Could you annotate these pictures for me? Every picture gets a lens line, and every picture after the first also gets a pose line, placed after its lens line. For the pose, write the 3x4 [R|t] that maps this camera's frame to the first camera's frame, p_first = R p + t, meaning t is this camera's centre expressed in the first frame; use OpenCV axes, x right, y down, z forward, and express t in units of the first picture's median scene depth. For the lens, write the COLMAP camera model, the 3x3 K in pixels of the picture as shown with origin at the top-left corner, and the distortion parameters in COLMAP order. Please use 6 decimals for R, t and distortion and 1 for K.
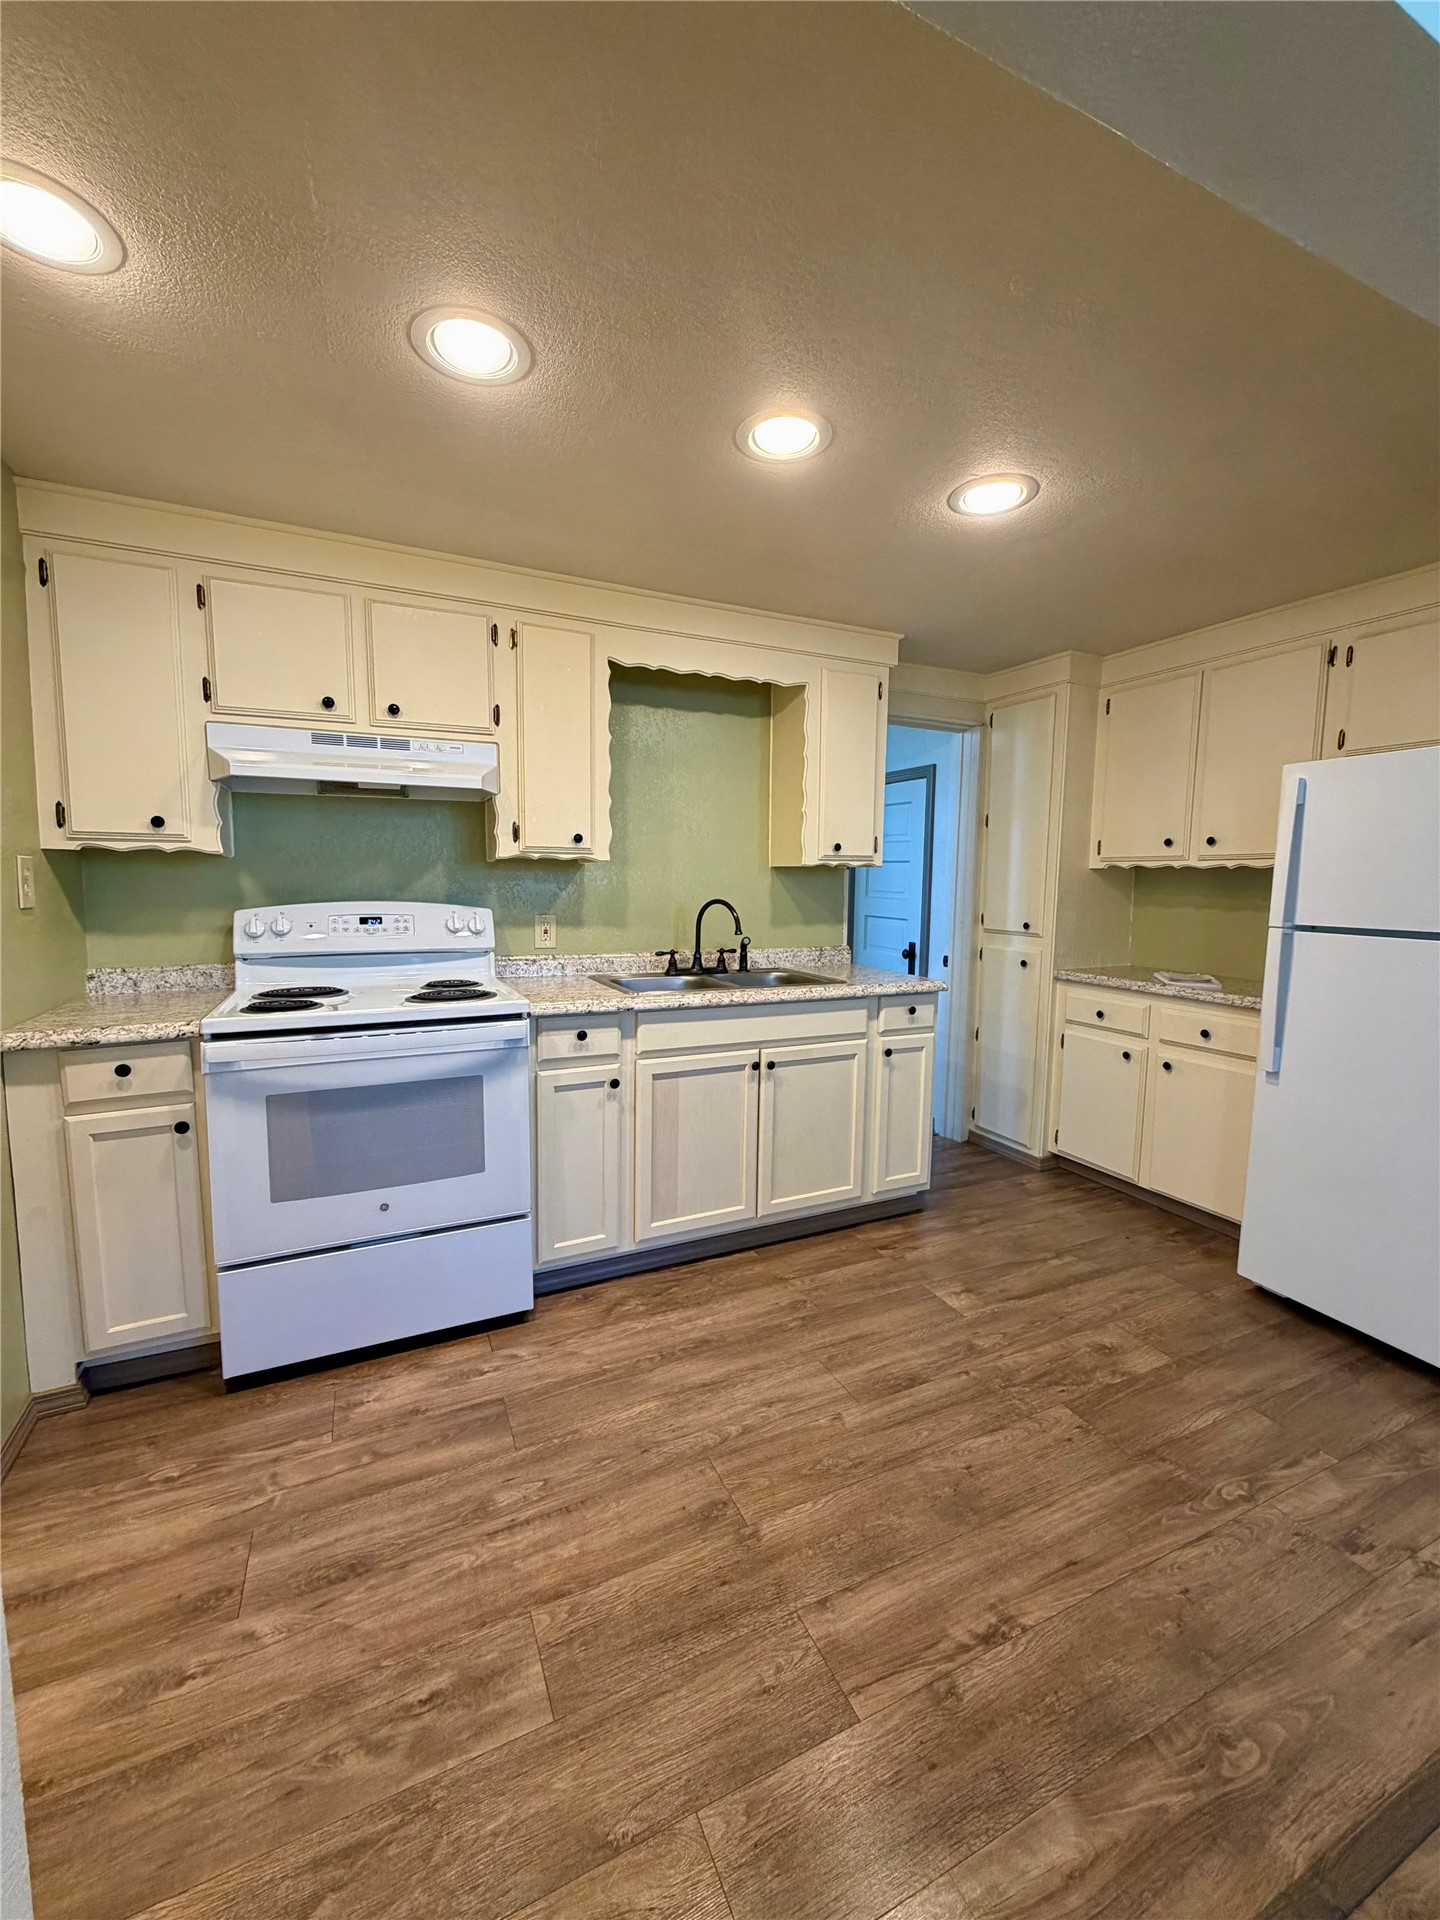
lens RADIAL K [[761.1, 0, 722.3], [0, 761.1, 956.0], [0, 0, 1]] dist [0.000514, -0.000218]
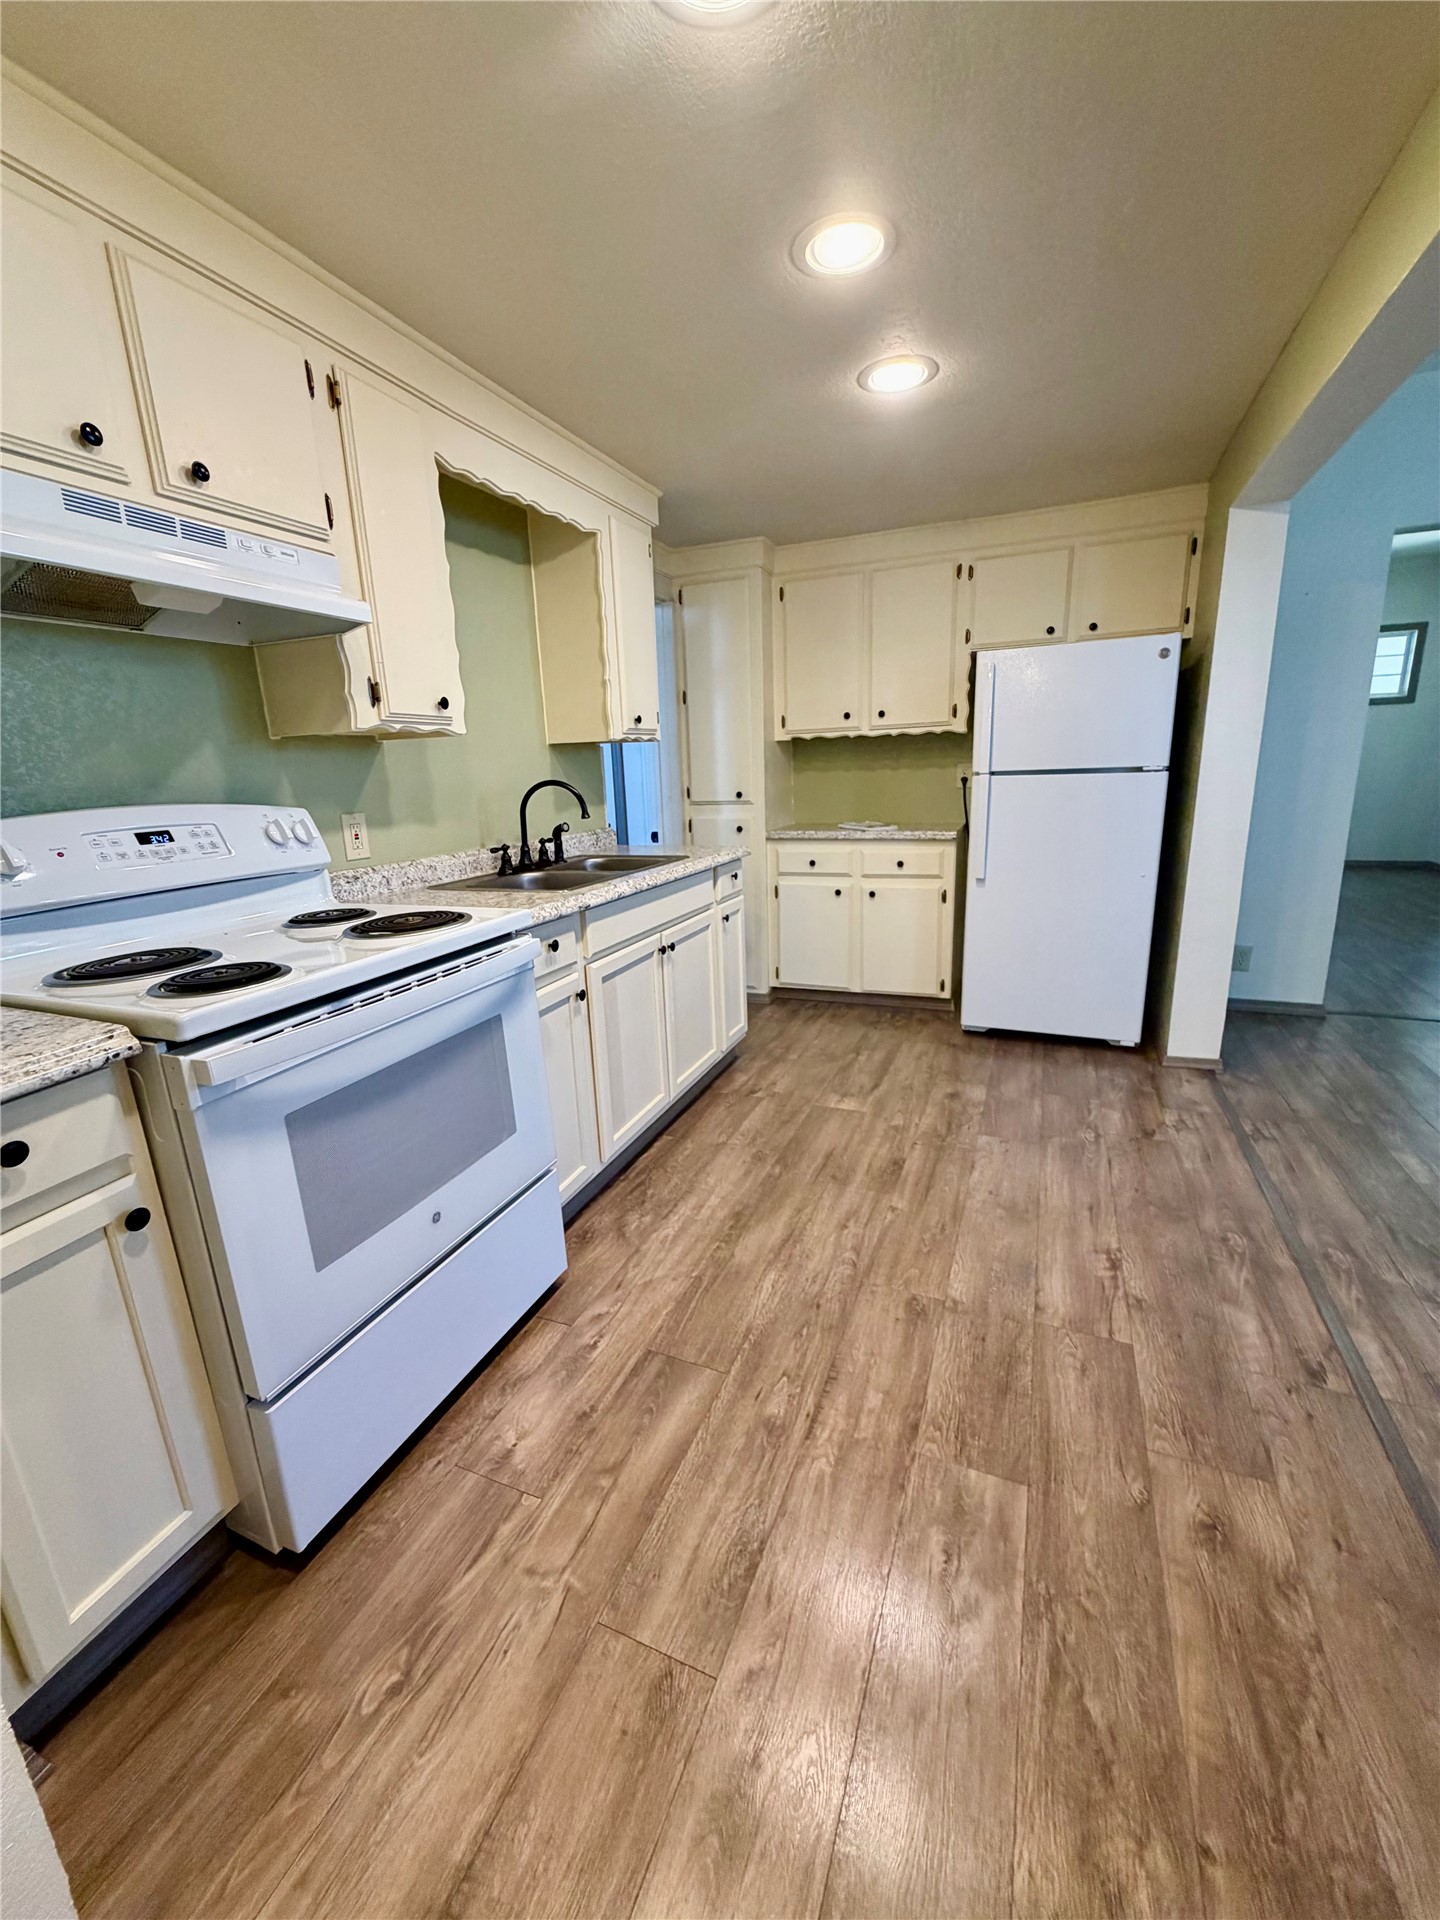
lens RADIAL K [[761.1, 0, 722.3], [0, 761.1, 954.4], [0, 0, 1]] dist [0.000514, -0.000218]
pose [[0.741076, -0.198969, 0.641263, -0.567903], [0.113147, 0.978432, 0.172827, -0.009036], [-0.661819, -0.055521, 0.747605, 0.250127]]
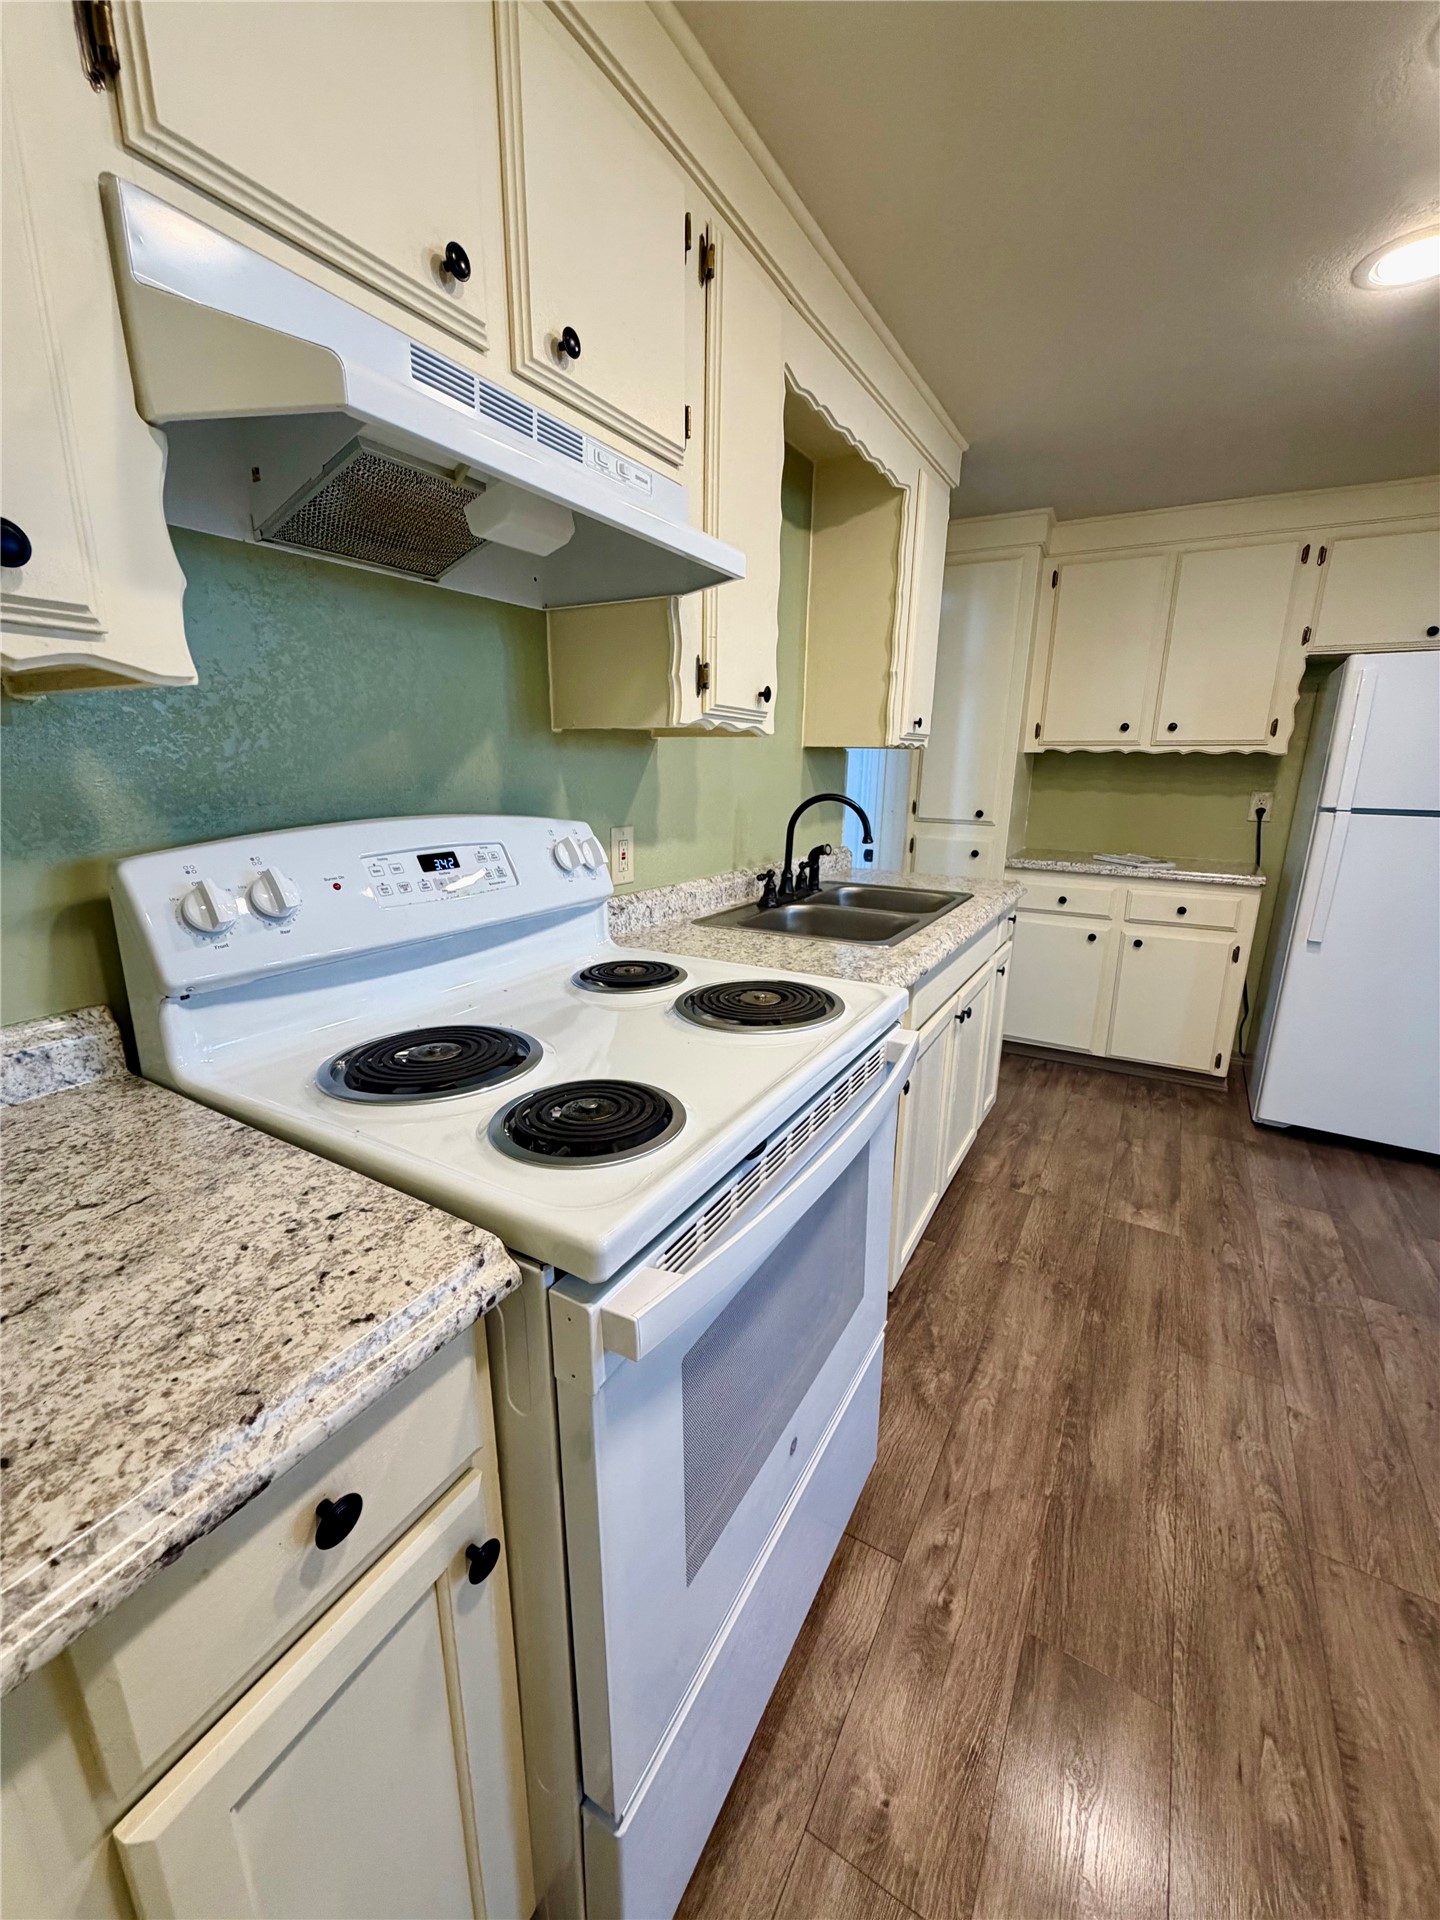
lens RADIAL K [[761.1, 0, 721.7], [0, 761.1, 955.7], [0, 0, 1]] dist [0.000514, -0.000218]
pose [[0.826703, -0.137675, 0.545534, -0.612810], [0.053635, 0.984468, 0.167169, -0.061462], [-0.560076, -0.108939, 0.821247, 0.563005]]
